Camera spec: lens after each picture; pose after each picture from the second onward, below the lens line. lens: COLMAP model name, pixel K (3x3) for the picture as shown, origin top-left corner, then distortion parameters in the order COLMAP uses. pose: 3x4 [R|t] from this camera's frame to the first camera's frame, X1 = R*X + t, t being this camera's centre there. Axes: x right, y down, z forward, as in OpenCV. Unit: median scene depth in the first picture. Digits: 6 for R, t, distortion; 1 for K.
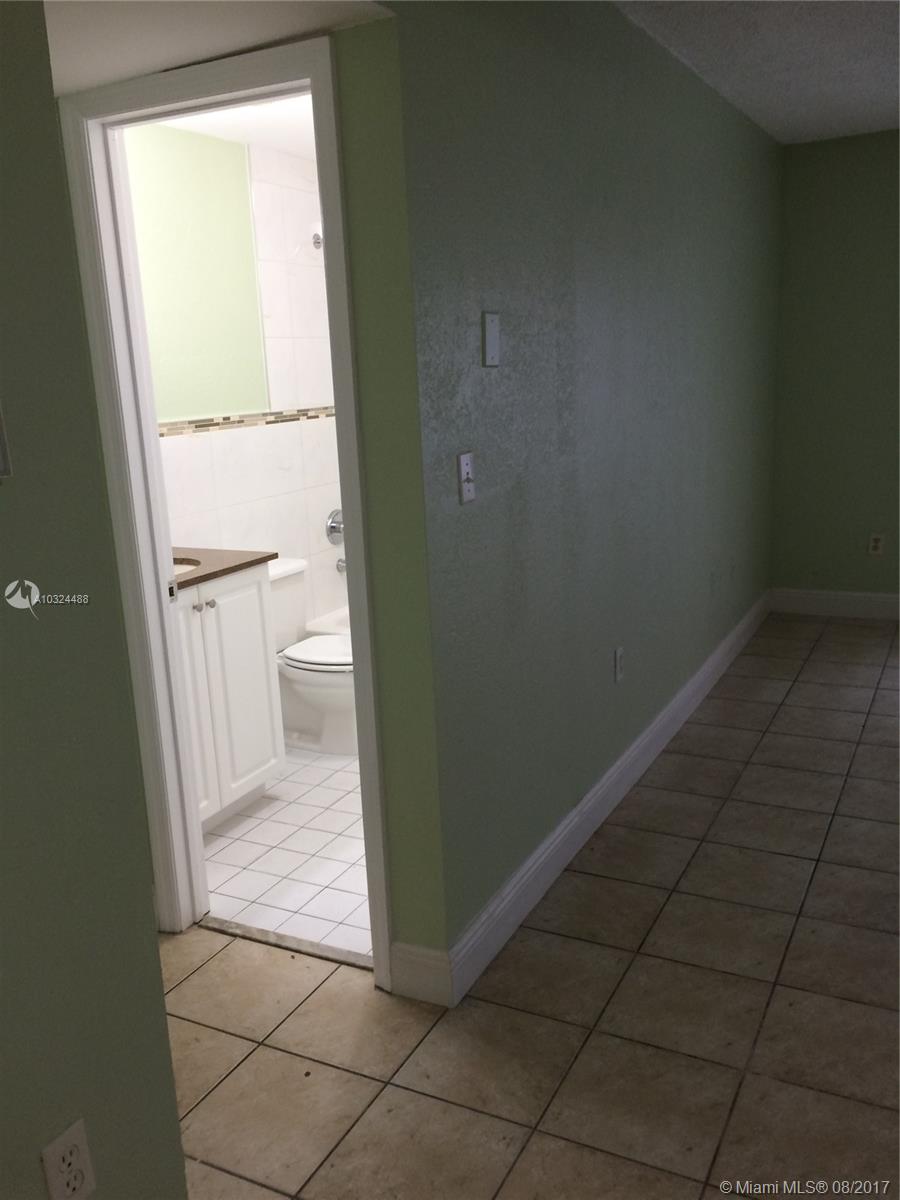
lens RADIAL K [[1022.5, 0, 450.0], [0, 1022.5, 600.0], [0, 0, 1]] dist [0.096969, -0.132173]
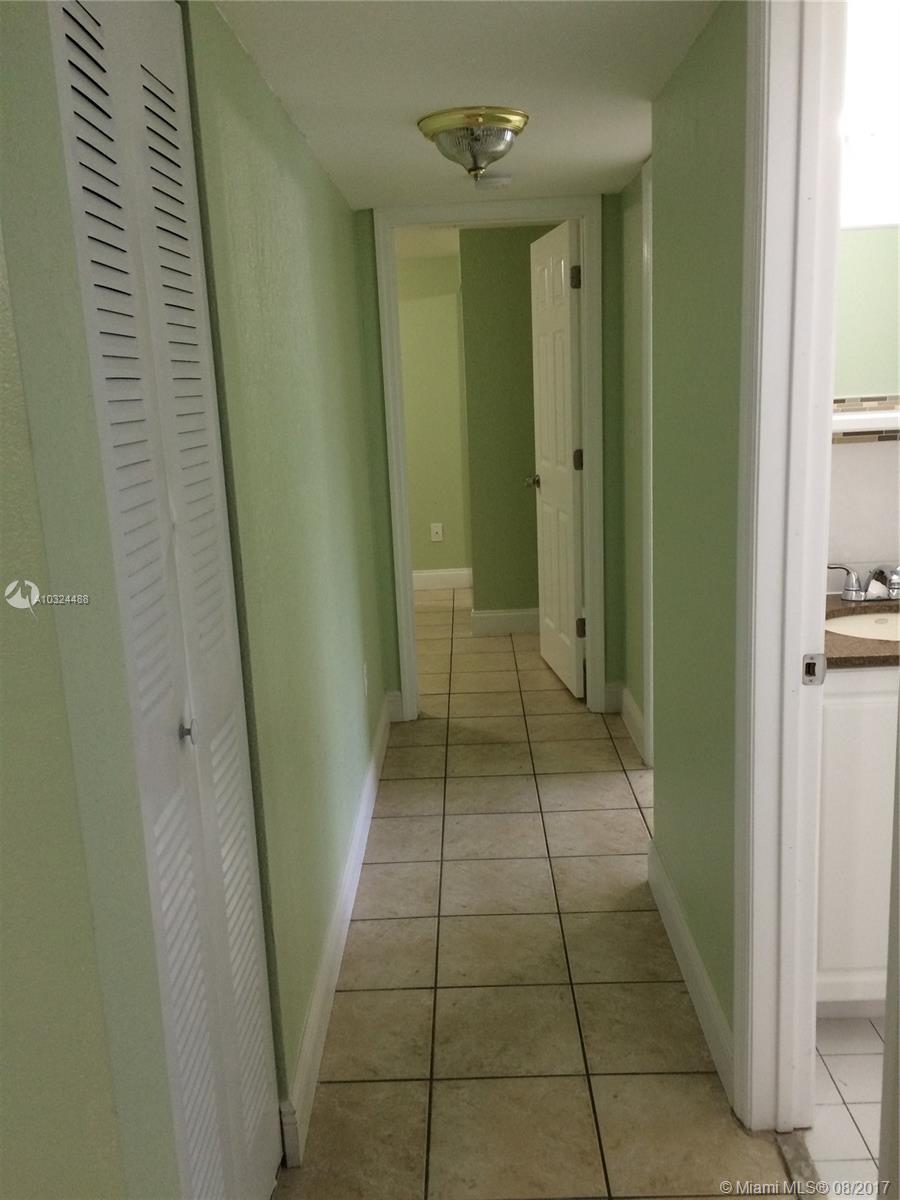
lens RADIAL K [[1022.5, 0, 450.0], [0, 1022.5, 600.0], [0, 0, 1]] dist [0.096969, -0.132173]
pose [[0.460615, 0.212032, -0.861903, 0.121654], [-0.186705, 0.972468, 0.139453, -0.060917], [0.867742, 0.096687, 0.487520, 0.297920]]
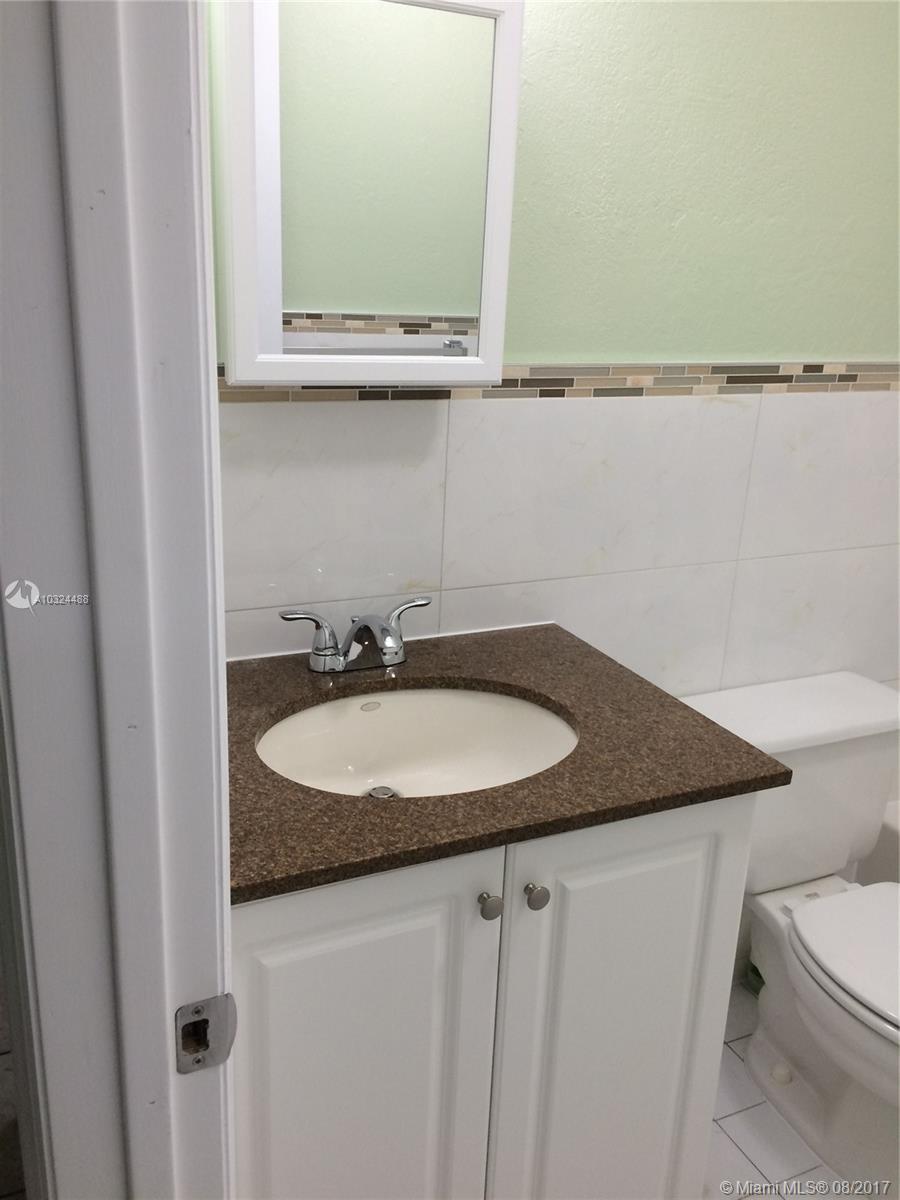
lens RADIAL K [[1068.5, 0, 450.1], [0, 1068.5, 583.5], [0, 0, 1]] dist [0.037621, -0.007292]
pose [[0.793378, 0.256490, -0.552055, -0.059137], [-0.216957, 0.966485, 0.137243, -0.113074], [0.568754, 0.010887, 0.822435, 0.515281]]
